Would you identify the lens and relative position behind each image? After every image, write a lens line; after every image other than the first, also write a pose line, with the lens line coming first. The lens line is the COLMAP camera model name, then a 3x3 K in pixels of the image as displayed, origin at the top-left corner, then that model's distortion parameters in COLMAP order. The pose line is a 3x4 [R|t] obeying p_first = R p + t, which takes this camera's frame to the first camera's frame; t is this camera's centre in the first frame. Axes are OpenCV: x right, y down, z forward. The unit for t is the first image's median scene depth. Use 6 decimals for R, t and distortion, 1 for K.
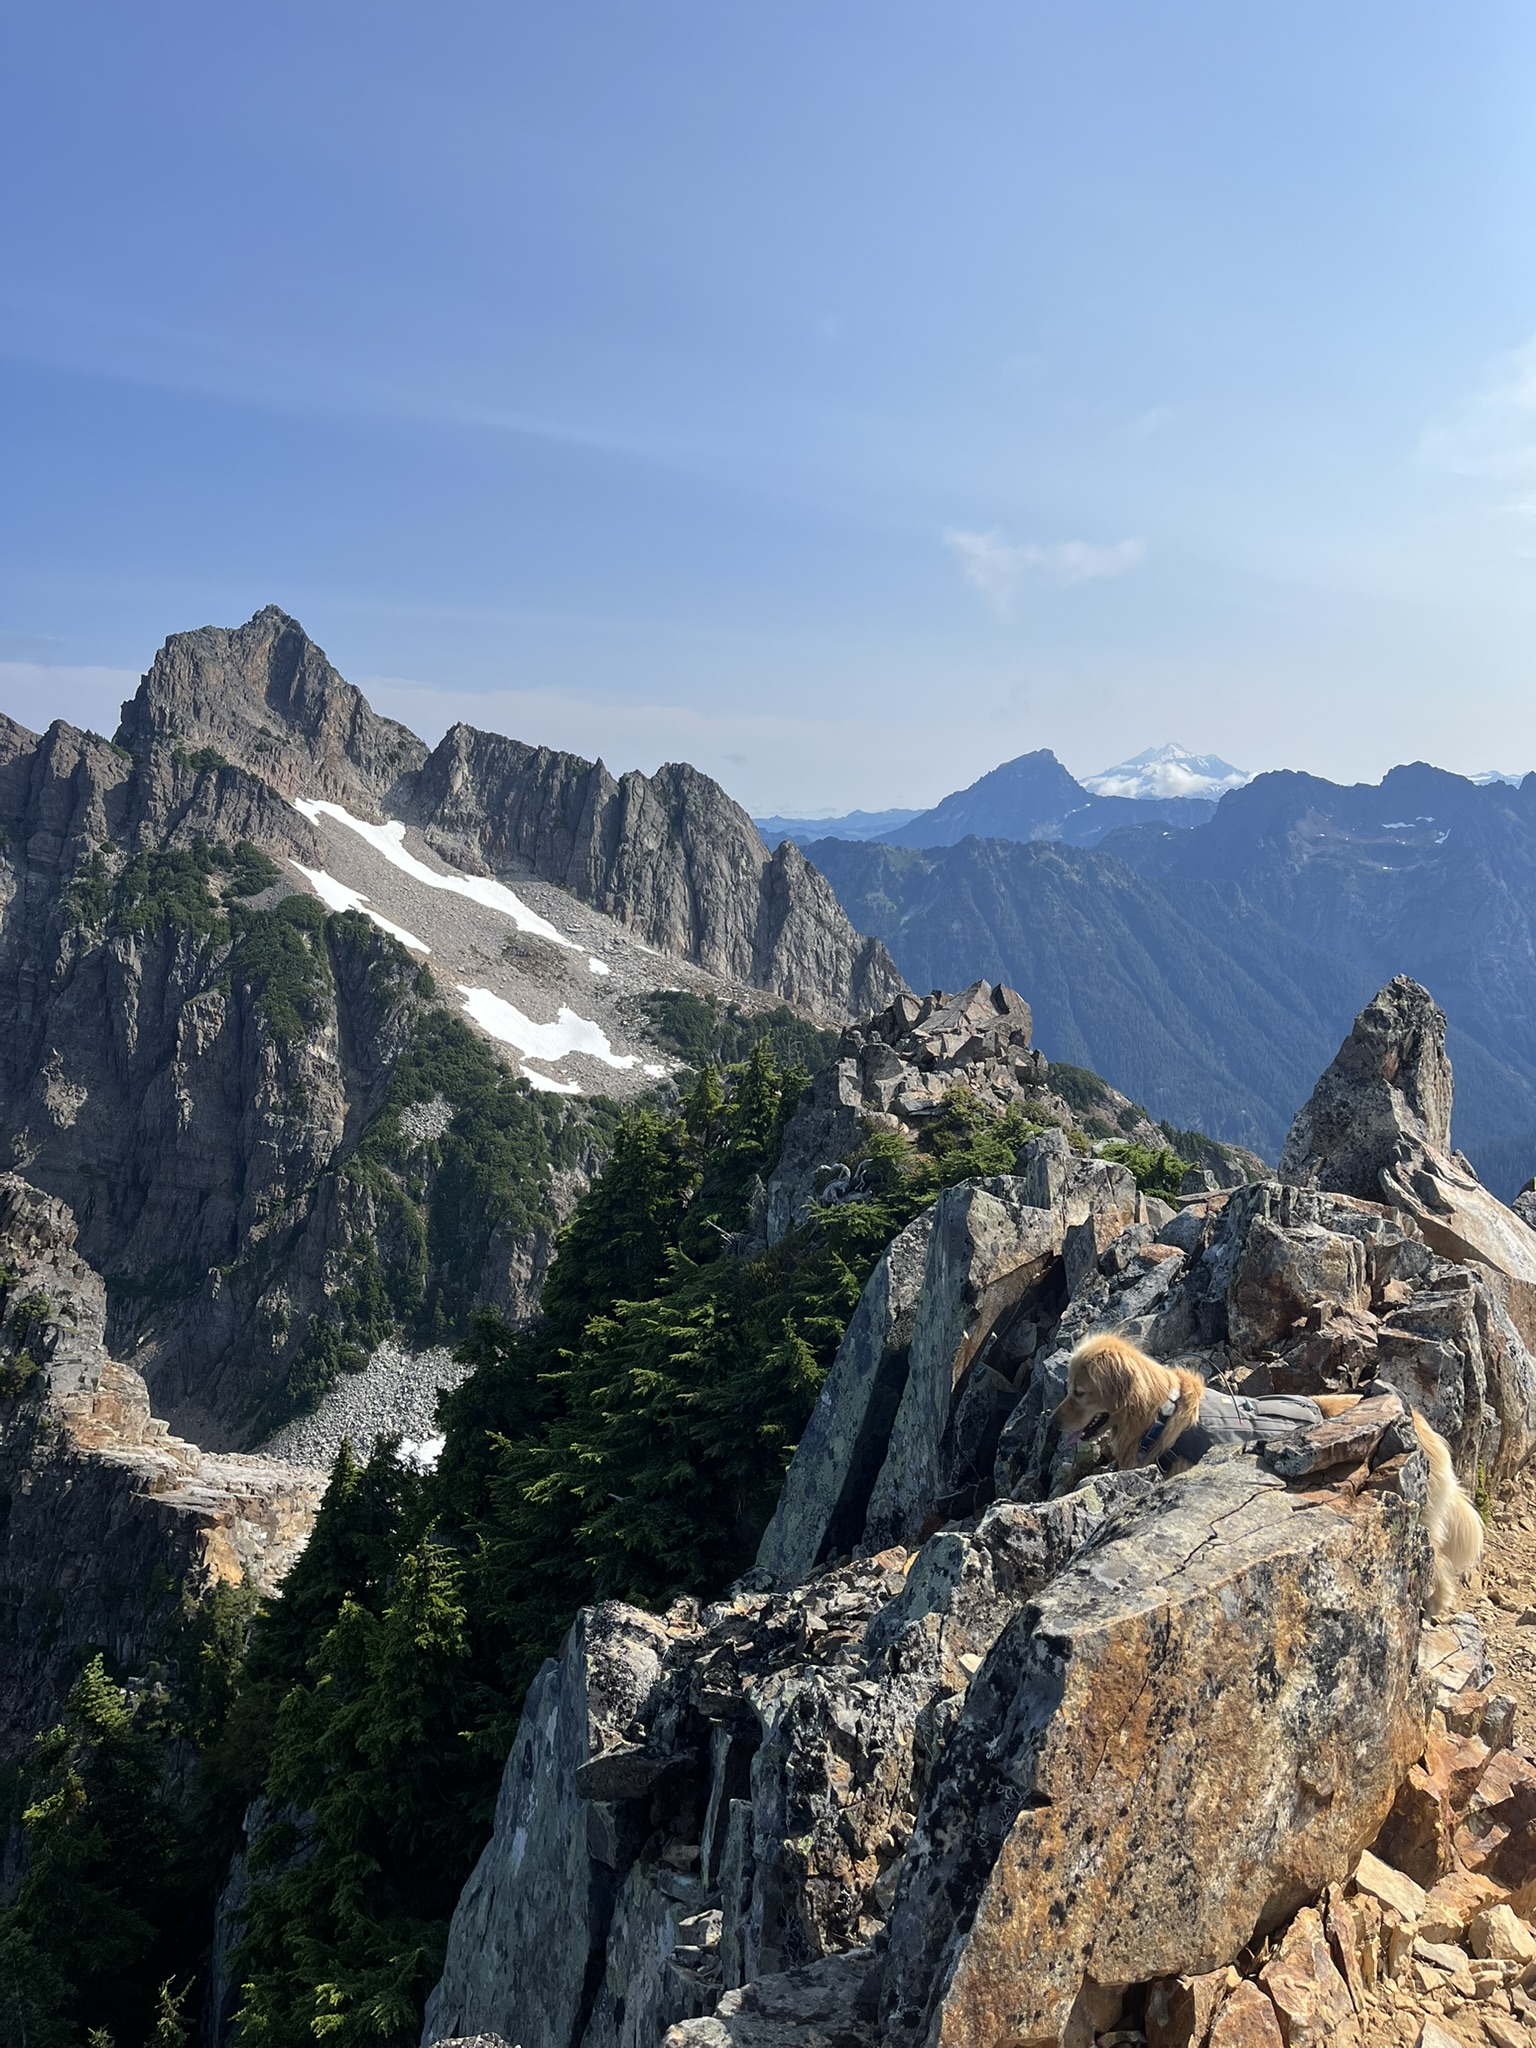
lens RADIAL K [[1544.4, 0, 772.0], [0, 1544.4, 1010.7], [0, 0, 1]] dist [0.070500, -0.096692]
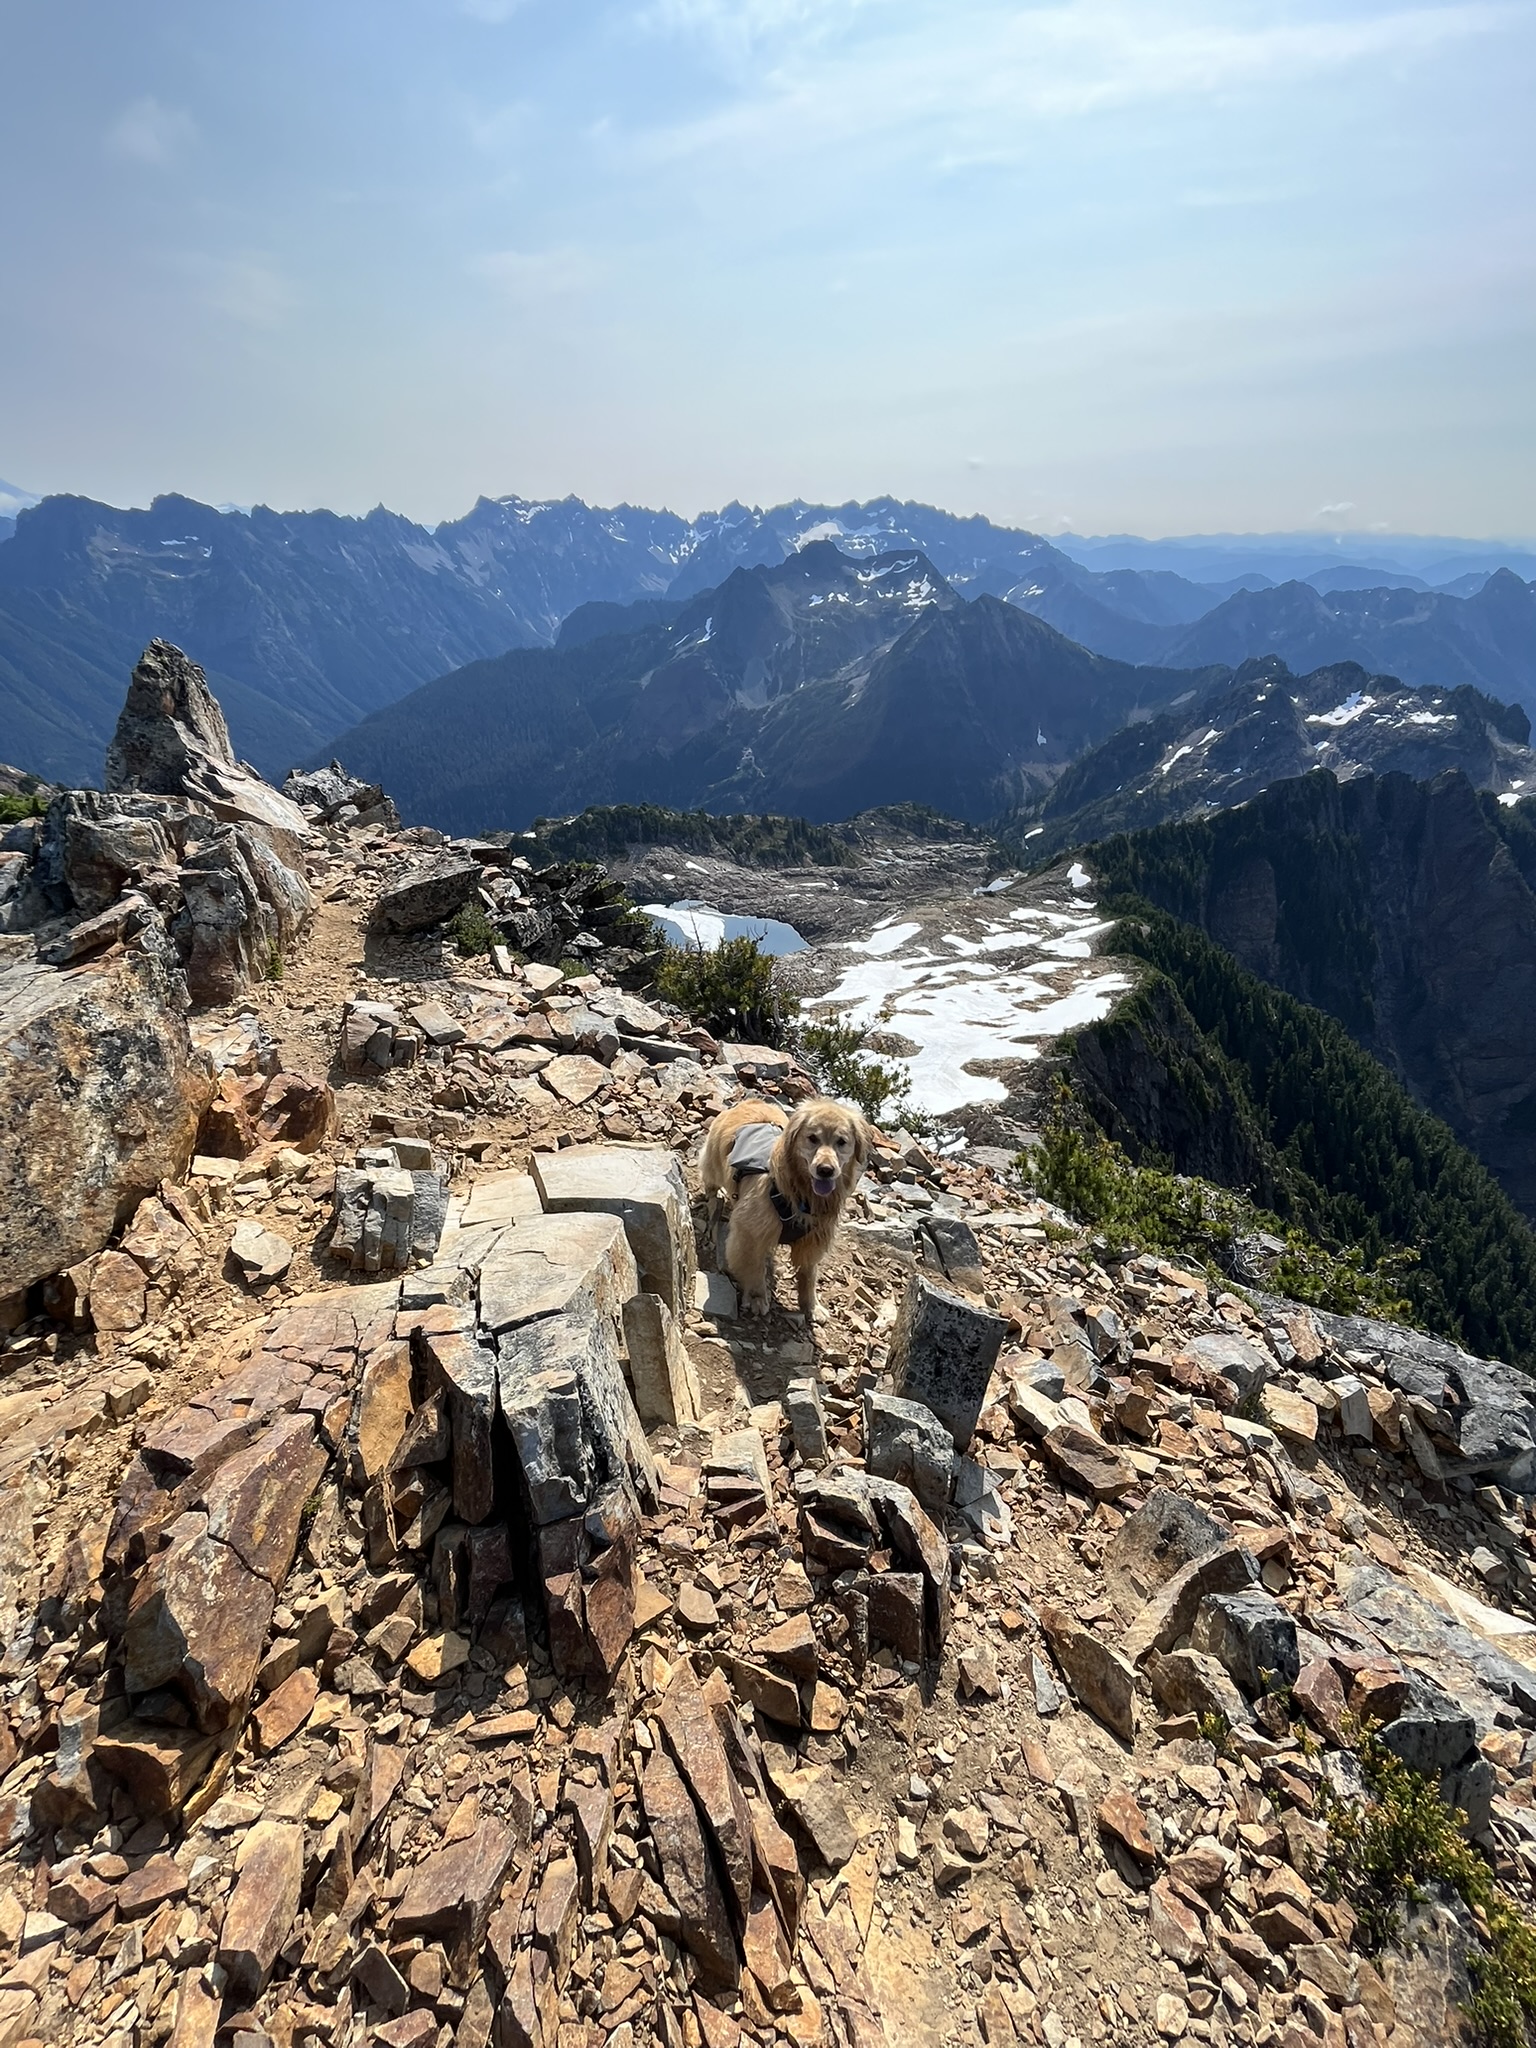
lens RADIAL K [[921.4, 0, 766.6], [0, 921.4, 1021.9], [0, 0, 1]] dist [-0.001862, -0.000817]
pose [[0.621823, -0.346687, 0.702242, 0.012004], [0.076951, 0.919388, 0.385751, 0.006697], [-0.779368, -0.185830, 0.598374, -0.006543]]
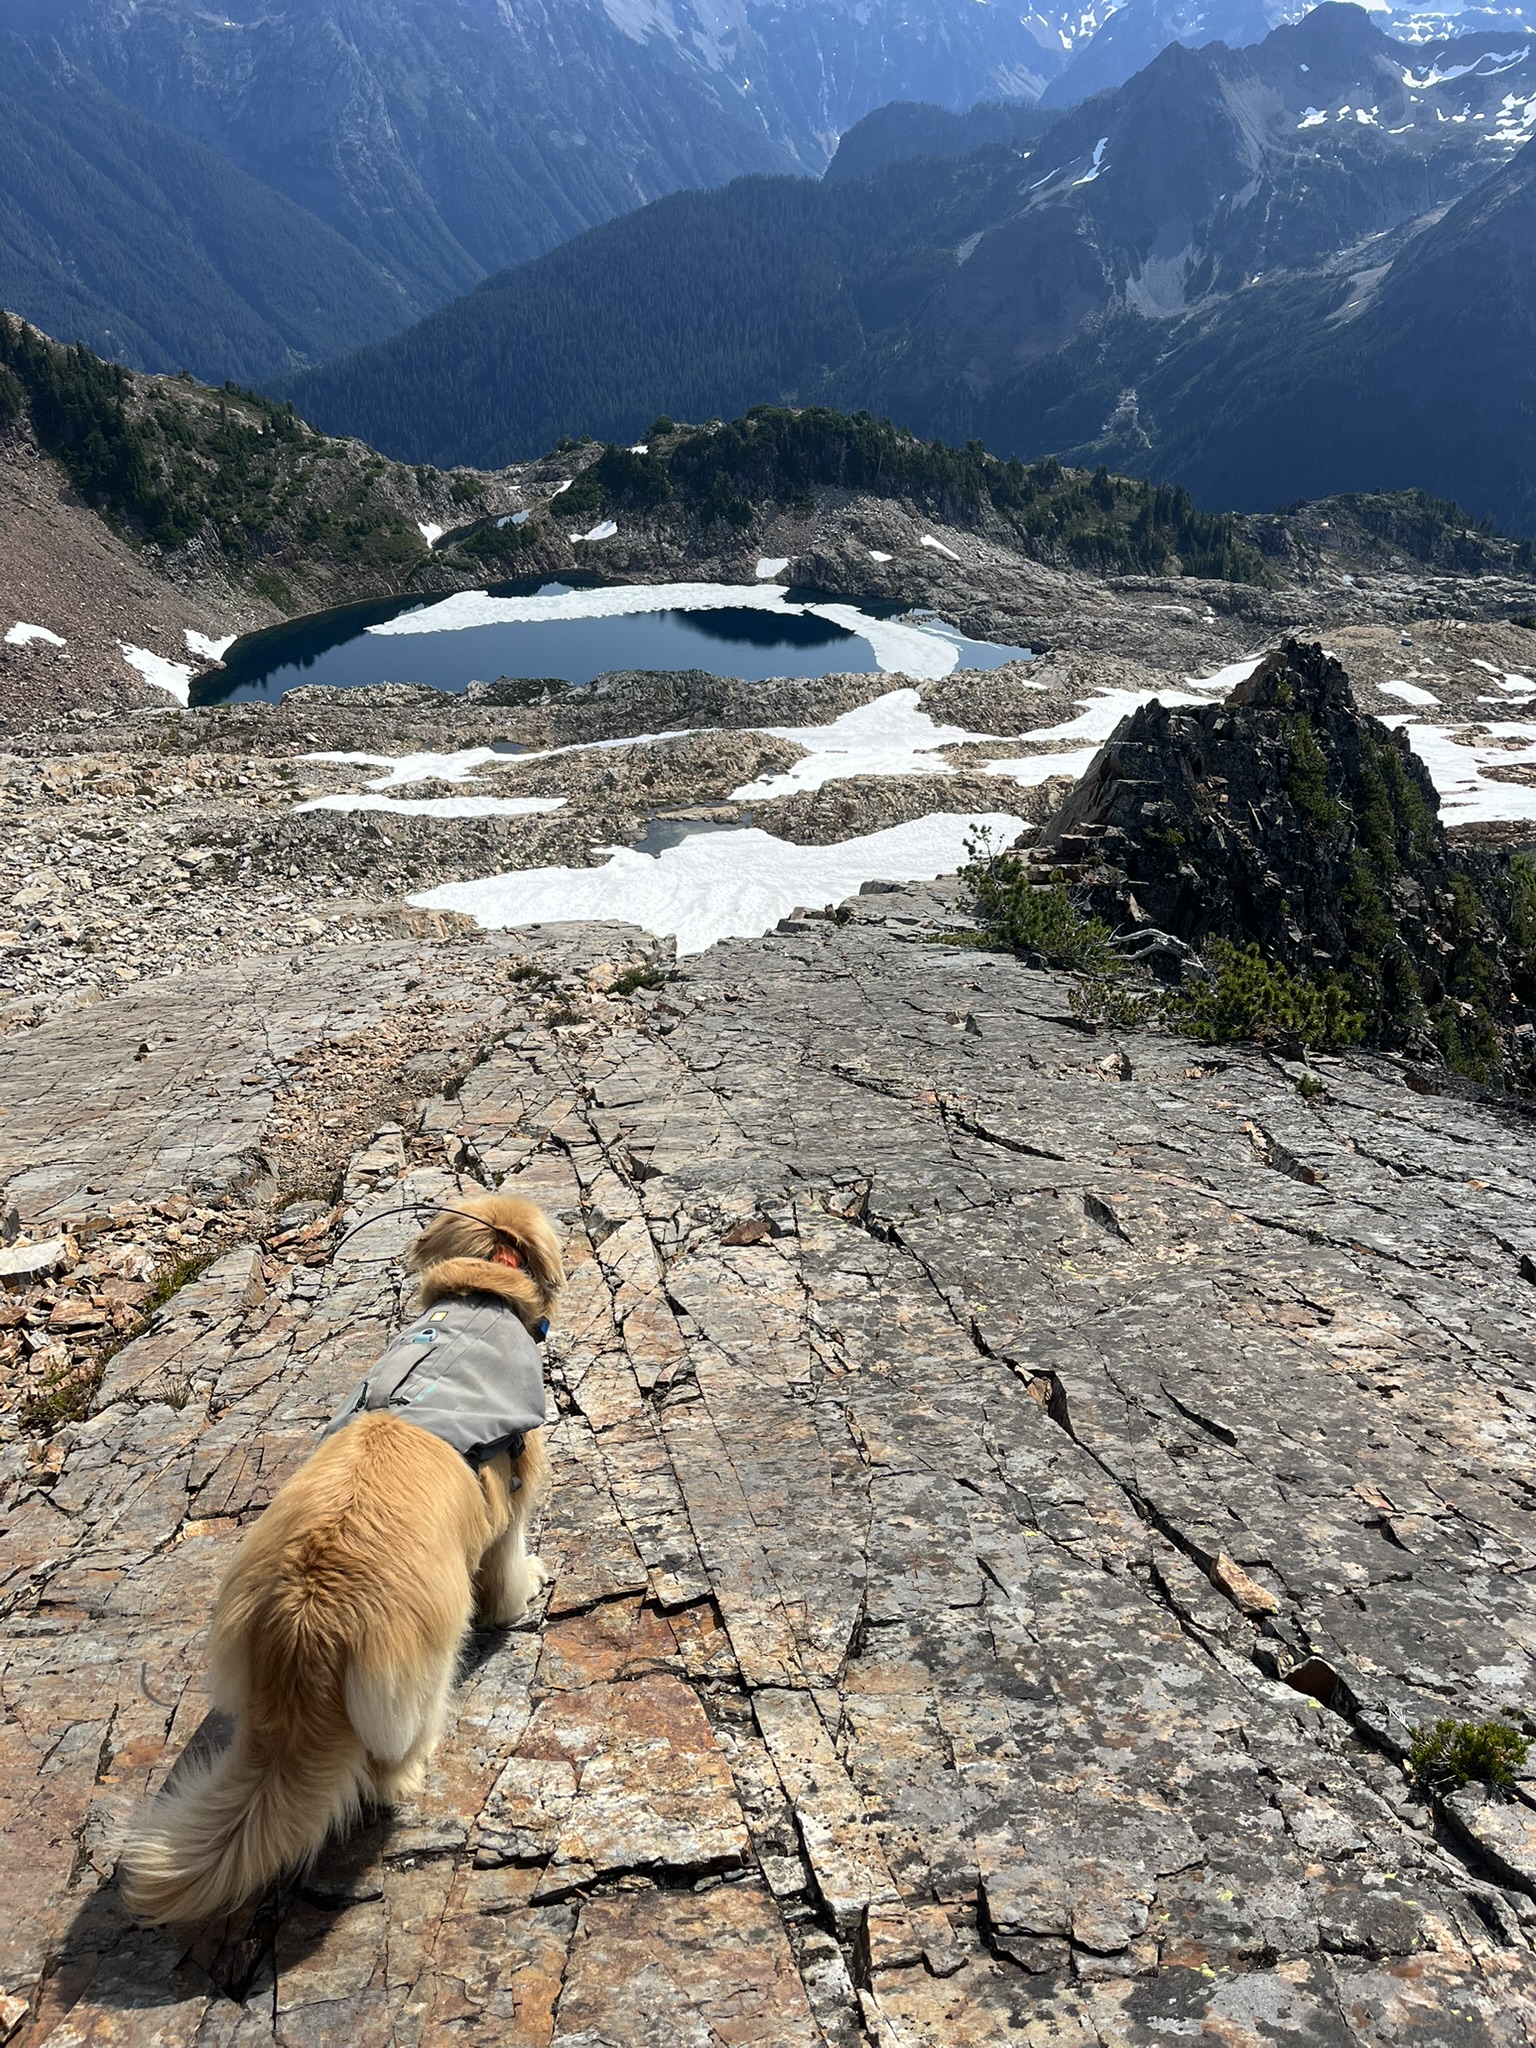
lens RADIAL K [[1544.4, 0, 765.9], [0, 1544.4, 1026.0], [0, 0, 1]] dist [0.070500, -0.096692]
pose [[0.797320, -0.291213, 0.528654, 0.756031], [0.018052, 0.887013, 0.461392, 0.471869], [-0.603286, -0.358334, 0.712490, 0.222302]]
